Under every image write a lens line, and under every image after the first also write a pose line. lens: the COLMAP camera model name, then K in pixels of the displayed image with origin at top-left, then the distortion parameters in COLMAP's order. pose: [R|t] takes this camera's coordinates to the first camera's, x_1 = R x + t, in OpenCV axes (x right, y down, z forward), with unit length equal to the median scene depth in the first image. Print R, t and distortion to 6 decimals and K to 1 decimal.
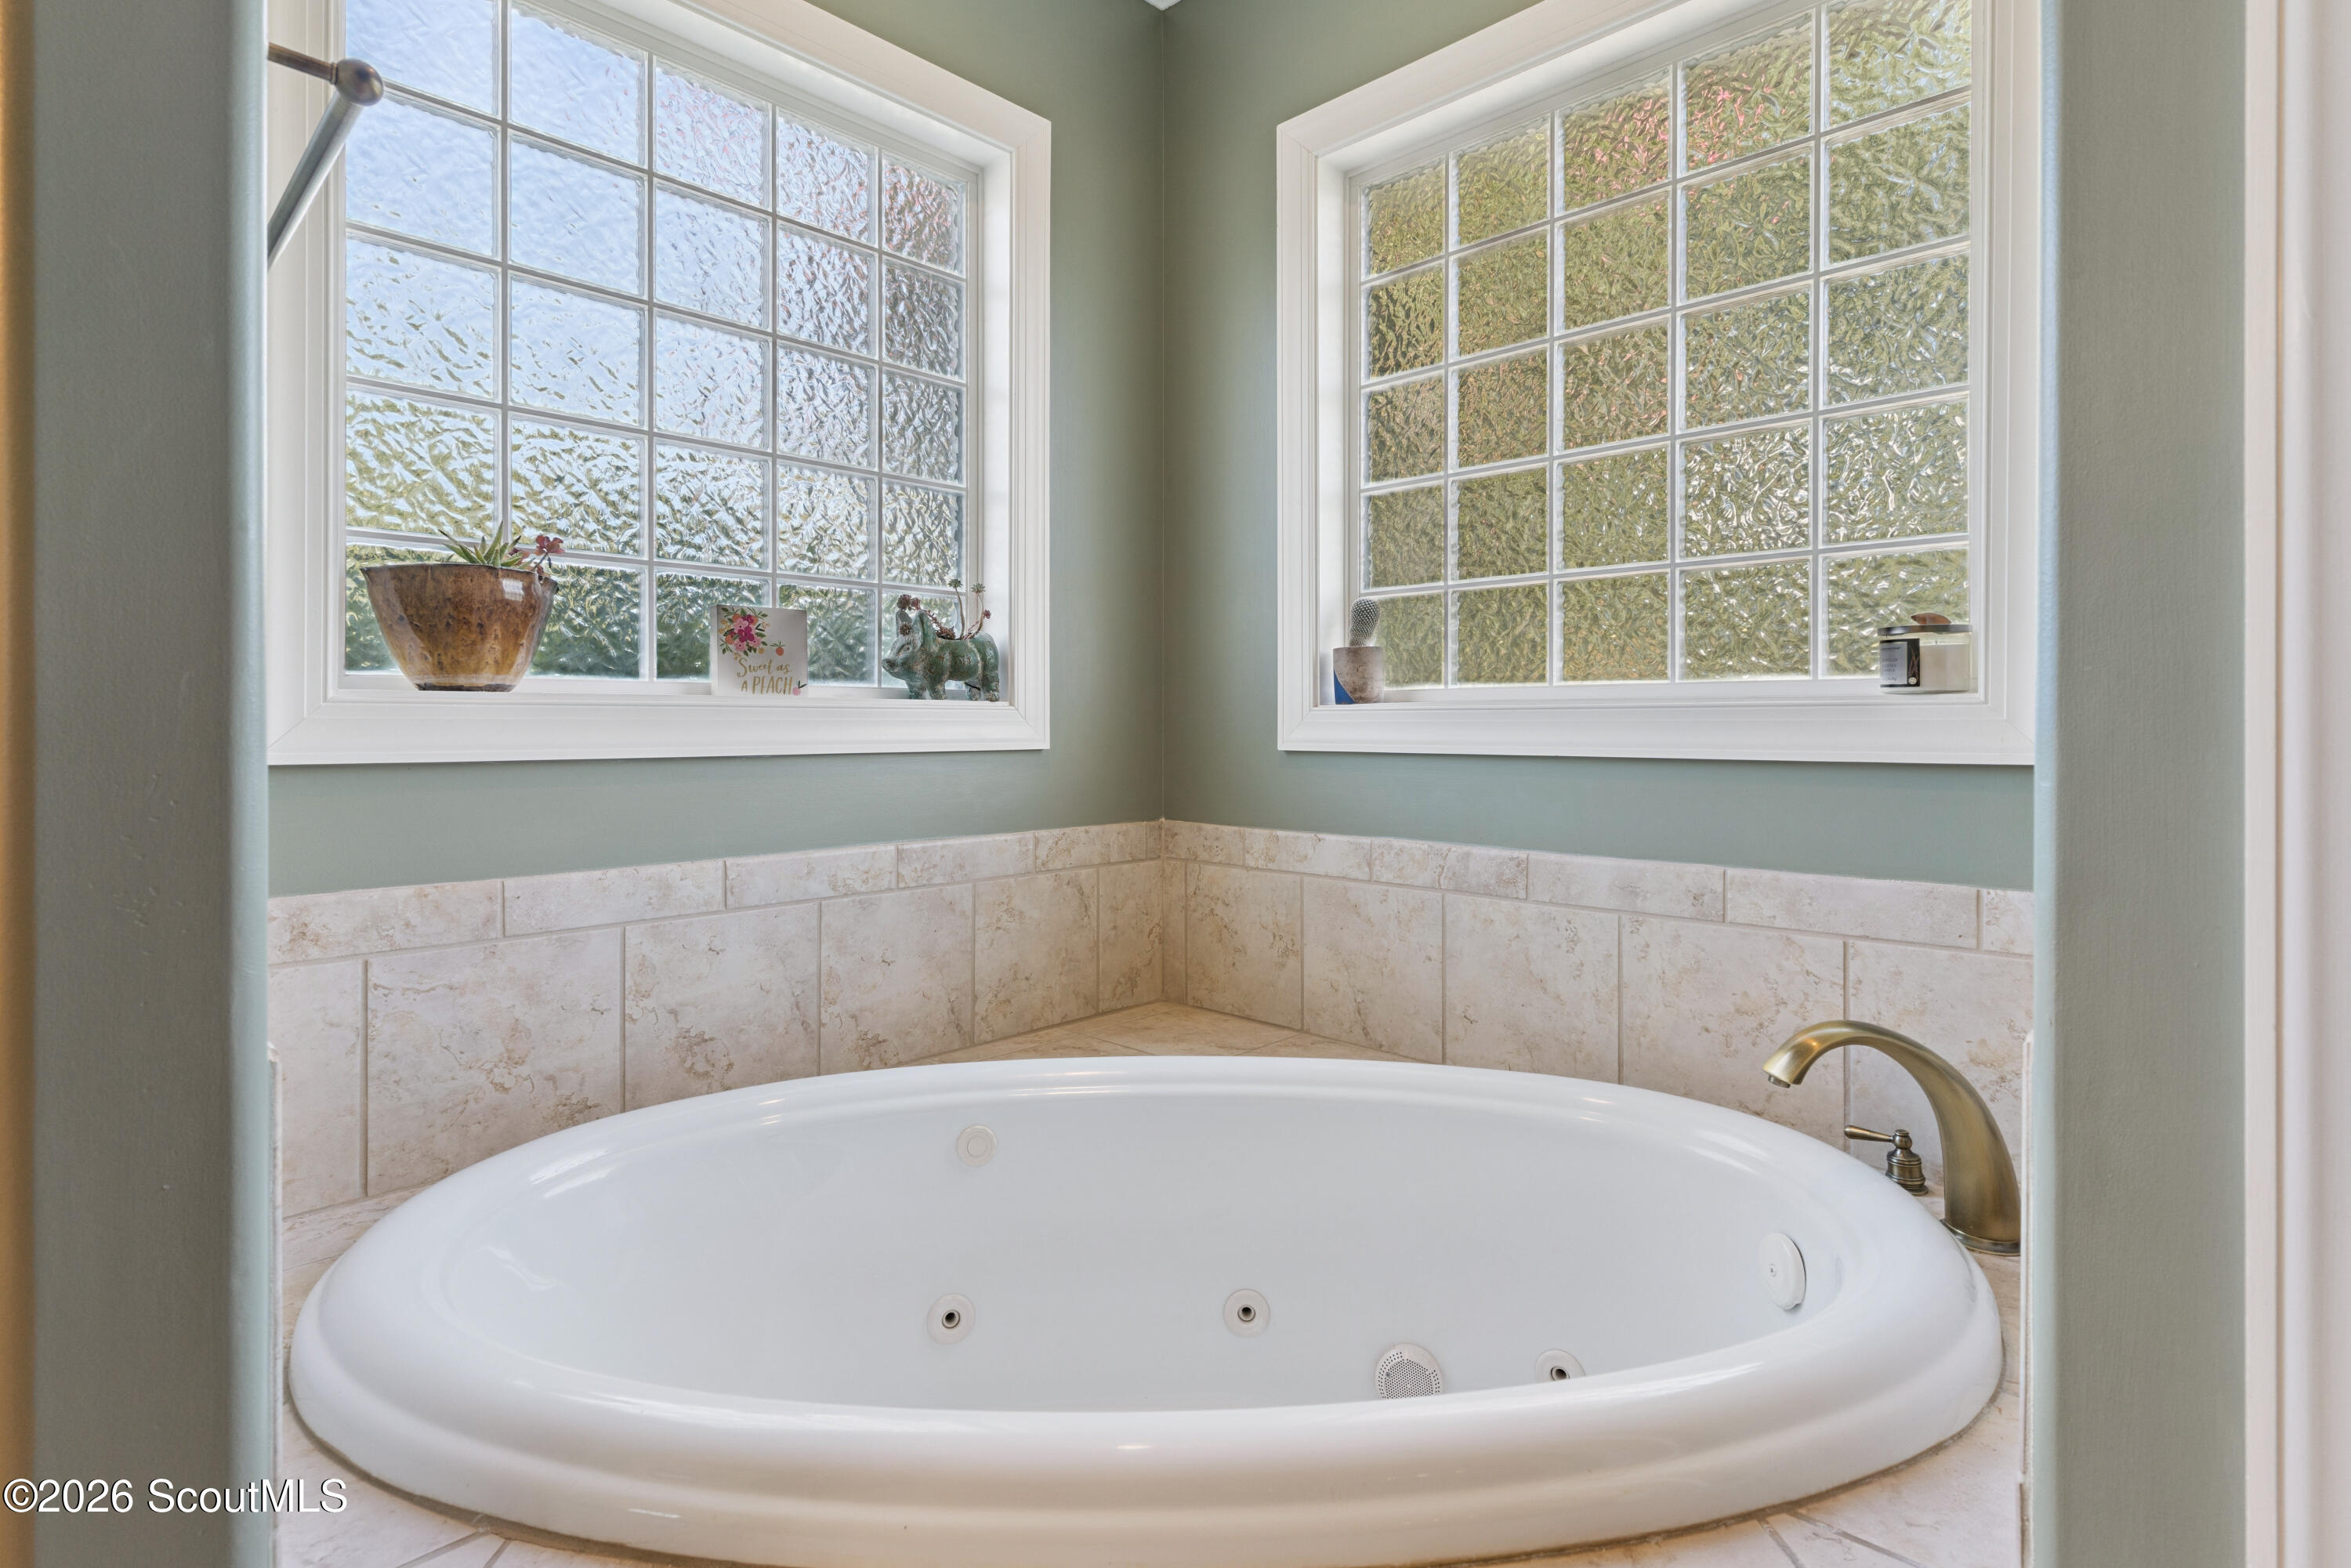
lens RADIAL K [[1125.7, 0, 1181.4], [0, 1125.7, 724.3], [0, 0, 1]] dist [-0.001860, -0.000054]
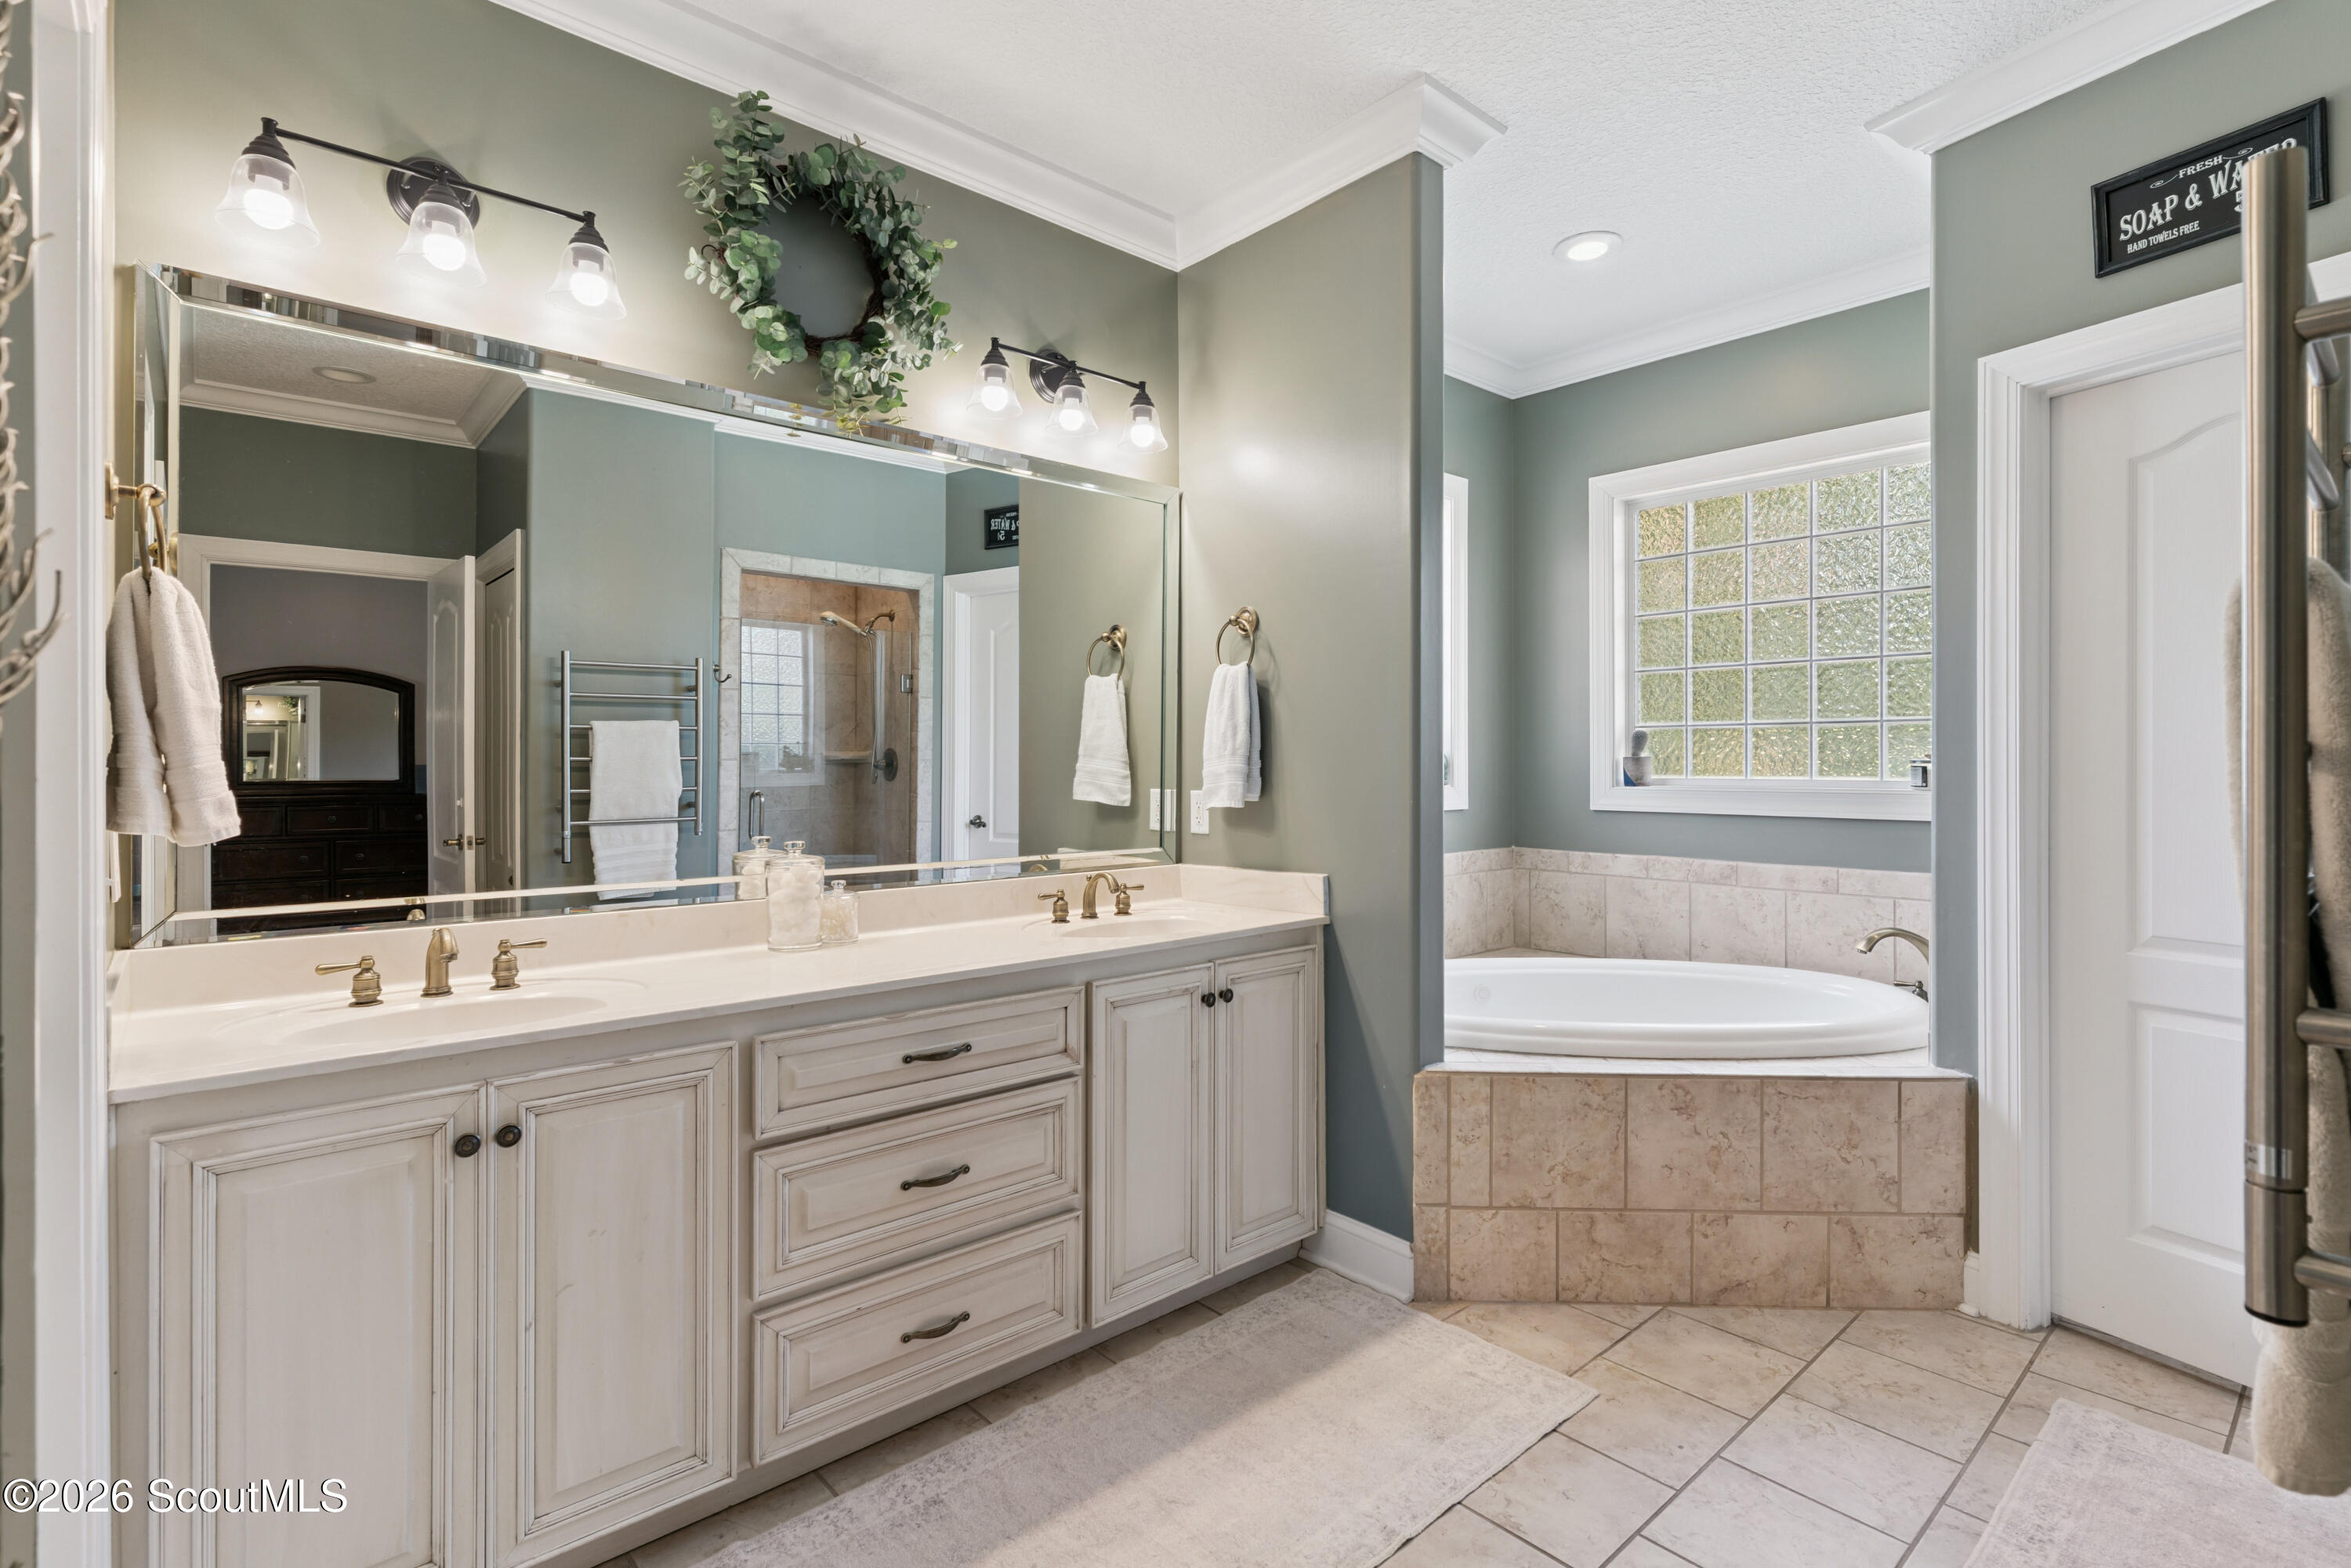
lens RADIAL K [[1116.5, 0, 1180.9], [0, 1116.5, 759.1], [0, 0, 1]] dist [-0.001231, 0.000458]
pose [[0.996534, -0.000580, -0.083180, -0.457354], [0.000269, 0.999993, -0.003742, -0.057254], [0.083181, 0.003706, 0.996528, -0.952695]]
